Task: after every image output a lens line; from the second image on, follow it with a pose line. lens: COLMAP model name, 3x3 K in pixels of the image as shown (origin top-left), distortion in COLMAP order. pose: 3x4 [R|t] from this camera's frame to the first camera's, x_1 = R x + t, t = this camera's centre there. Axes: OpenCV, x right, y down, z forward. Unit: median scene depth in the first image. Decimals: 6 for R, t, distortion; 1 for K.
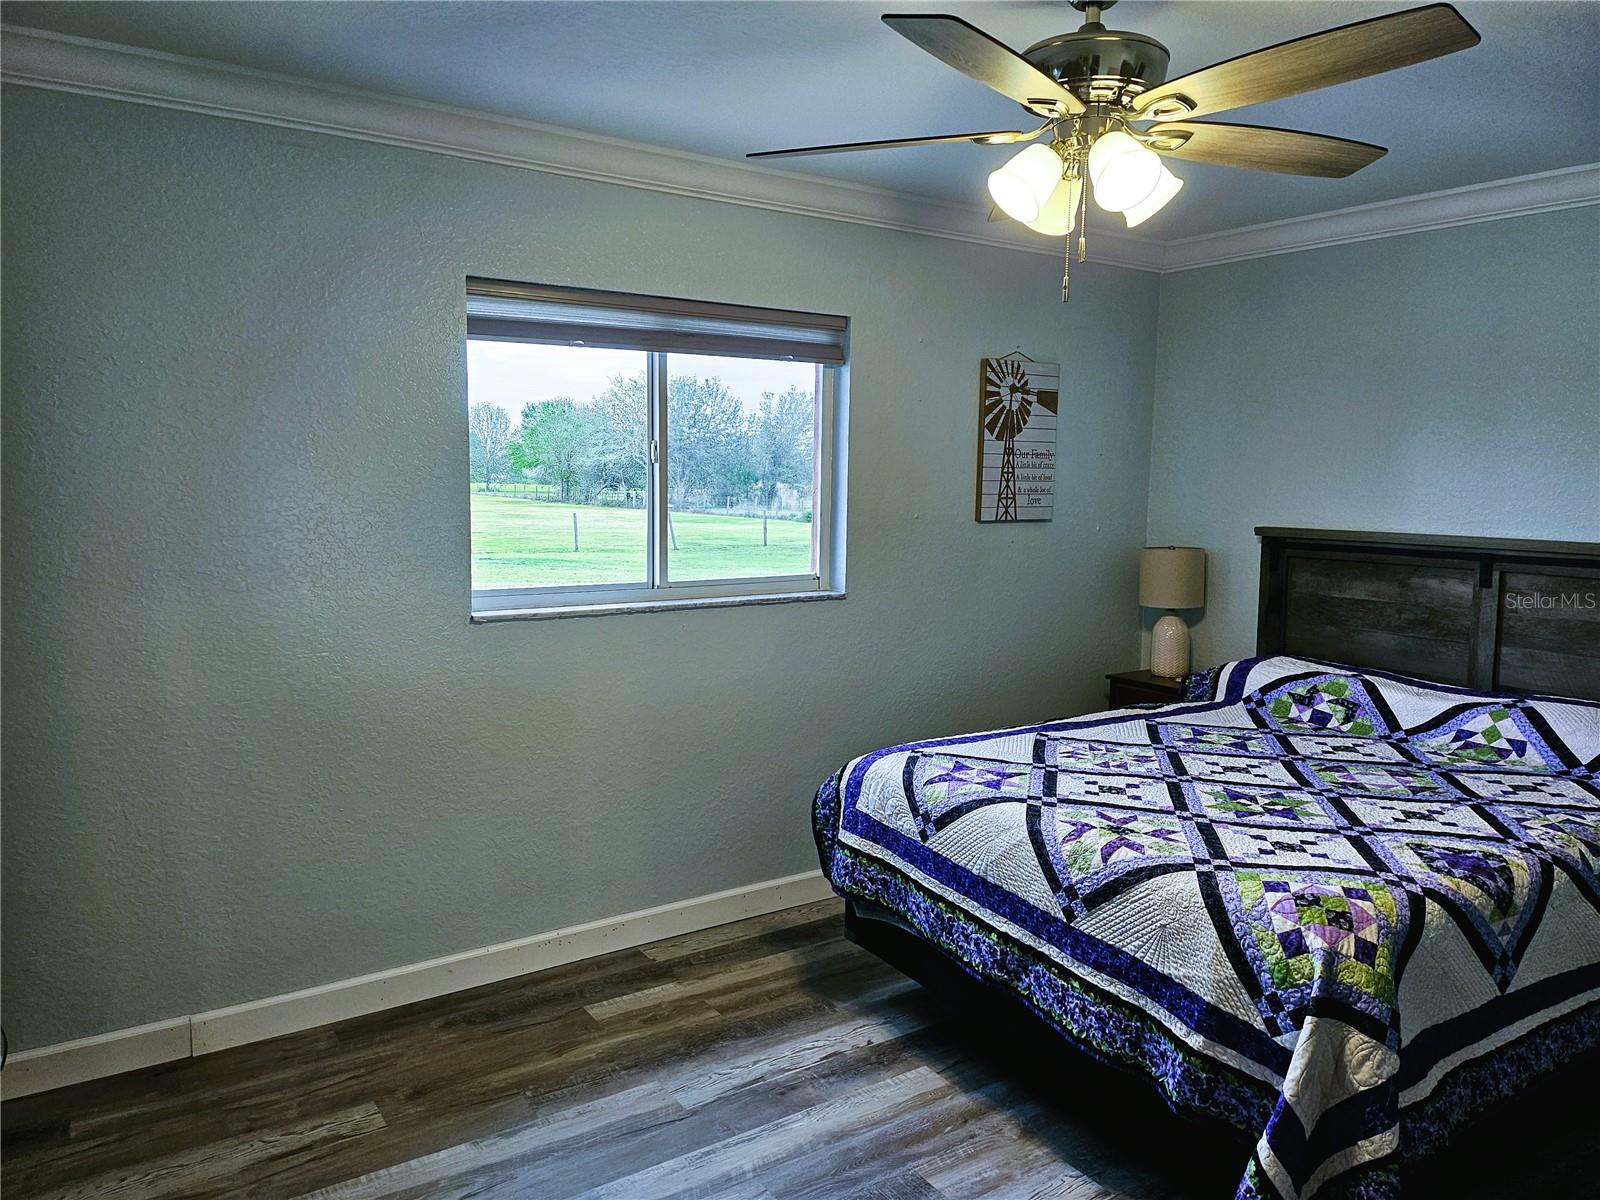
lens RADIAL K [[1123.6, 0, 799.5], [0, 1123.6, 596.7], [0, 0, 1]] dist [0.057815, -0.046510]
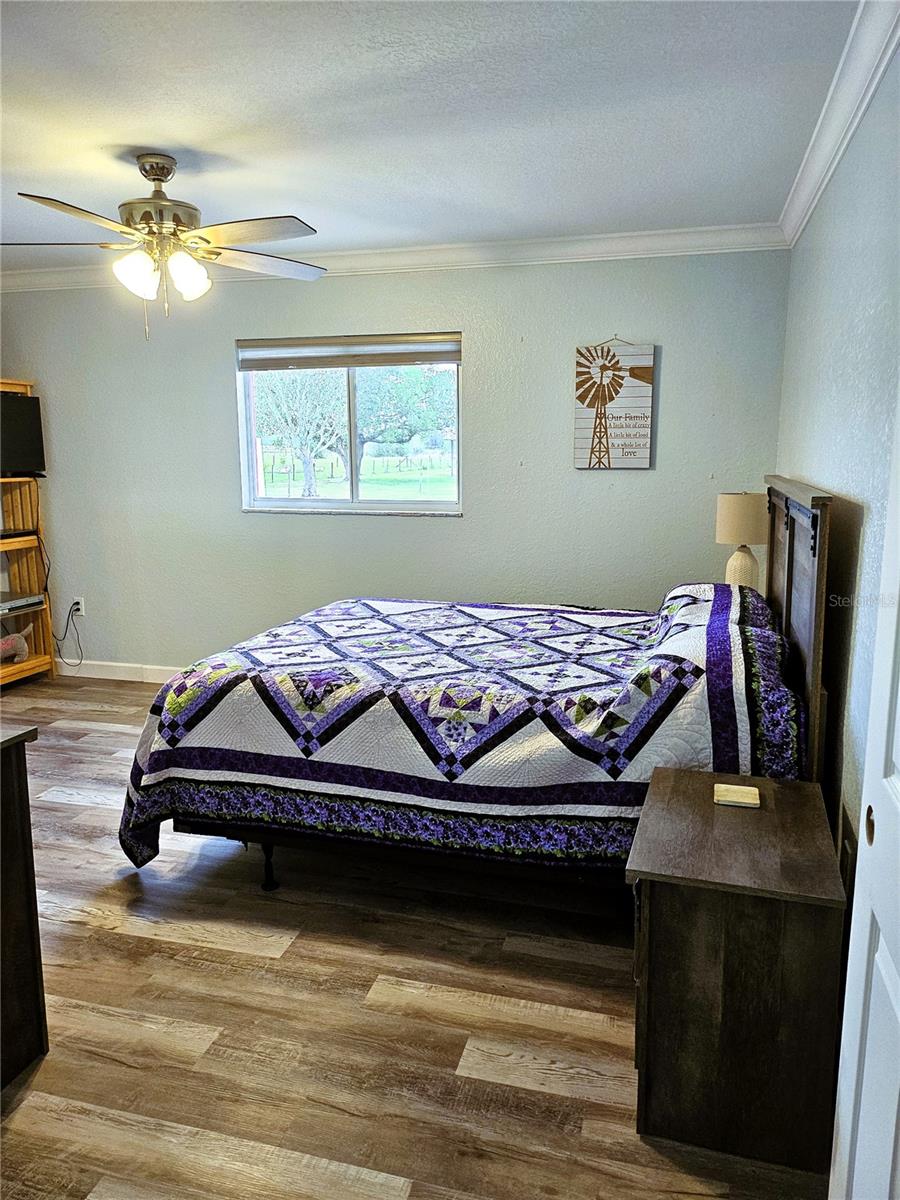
lens RADIAL K [[842.7, 0, 454.6], [0, 842.7, 596.4], [0, 0, 1]] dist [0.057815, -0.046510]
pose [[0.660022, 0.119988, -0.741602, 0.845330], [-0.072134, 0.992724, 0.096419, -0.000490], [0.747775, -0.010144, 0.663875, 0.202443]]
